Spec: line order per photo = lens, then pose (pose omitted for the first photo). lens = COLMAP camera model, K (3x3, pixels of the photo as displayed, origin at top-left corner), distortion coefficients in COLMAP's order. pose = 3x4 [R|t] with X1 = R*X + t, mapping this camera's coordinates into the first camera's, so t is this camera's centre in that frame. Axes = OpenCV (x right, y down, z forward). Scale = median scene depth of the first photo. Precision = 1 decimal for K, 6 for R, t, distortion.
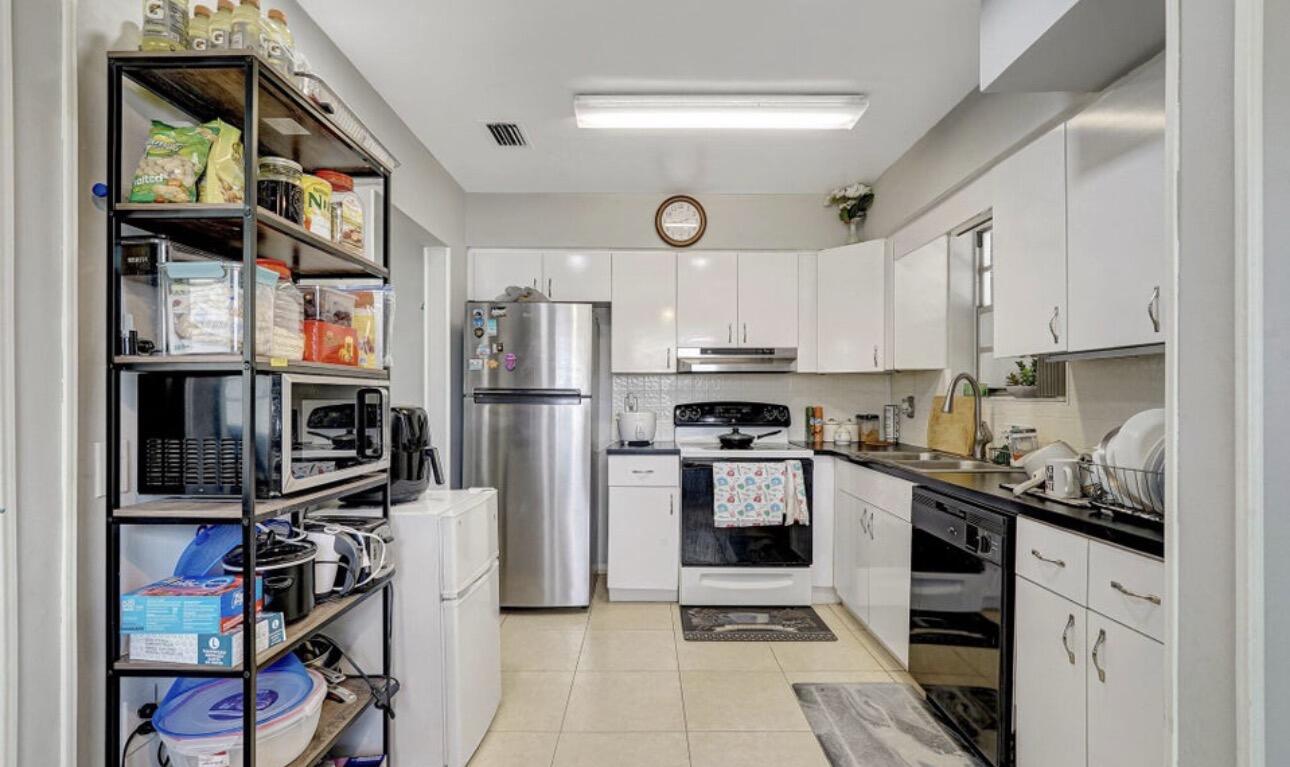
lens RADIAL K [[581.2, 0, 642.1], [0, 581.2, 394.6], [0, 0, 1]] dist [0.005010, 0.001001]
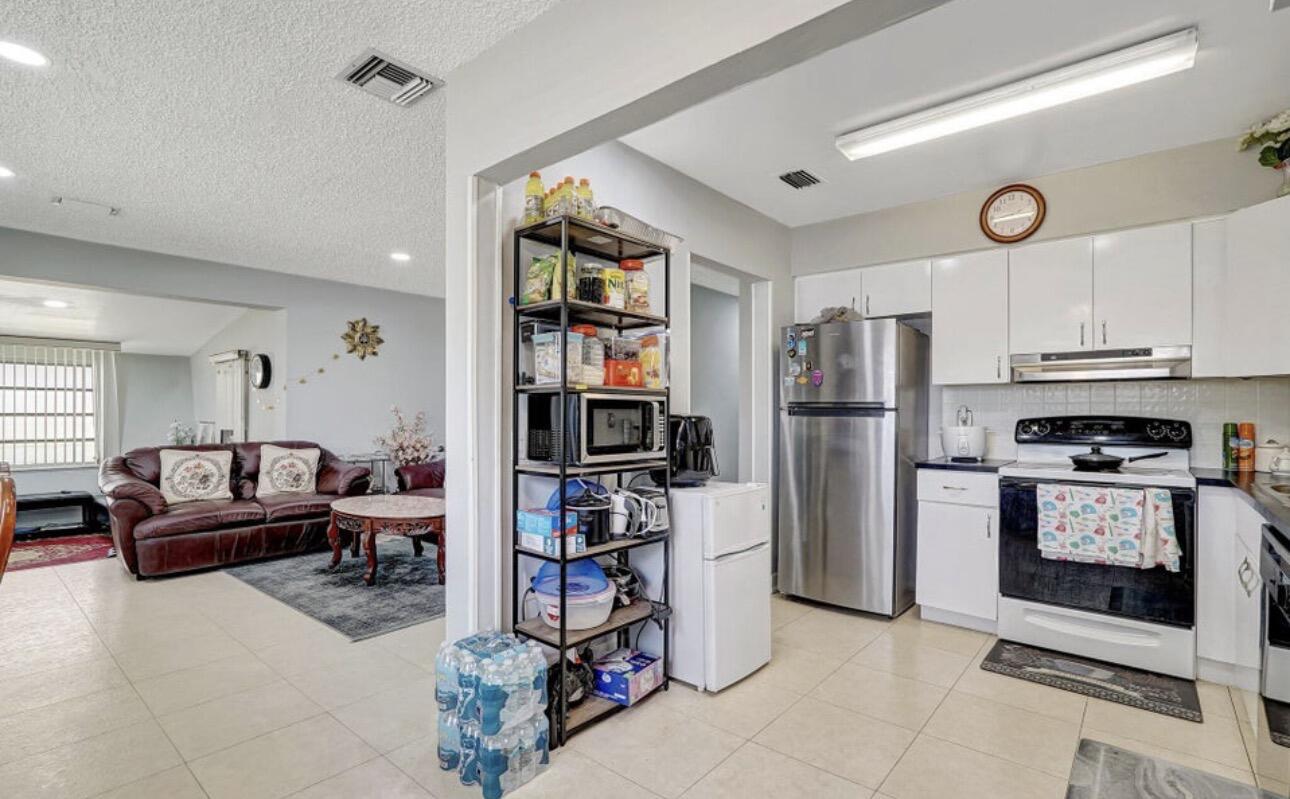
lens RADIAL K [[613.6, 0, 642.6], [0, 613.6, 406.5], [0, 0, 1]] dist [0.004628, 0.001494]
pose [[0.757313, -0.004976, -0.653033, 0.282218], [0.000412, 0.999974, -0.007142, 0.006400], [0.653052, 0.005140, 0.757296, -0.099266]]
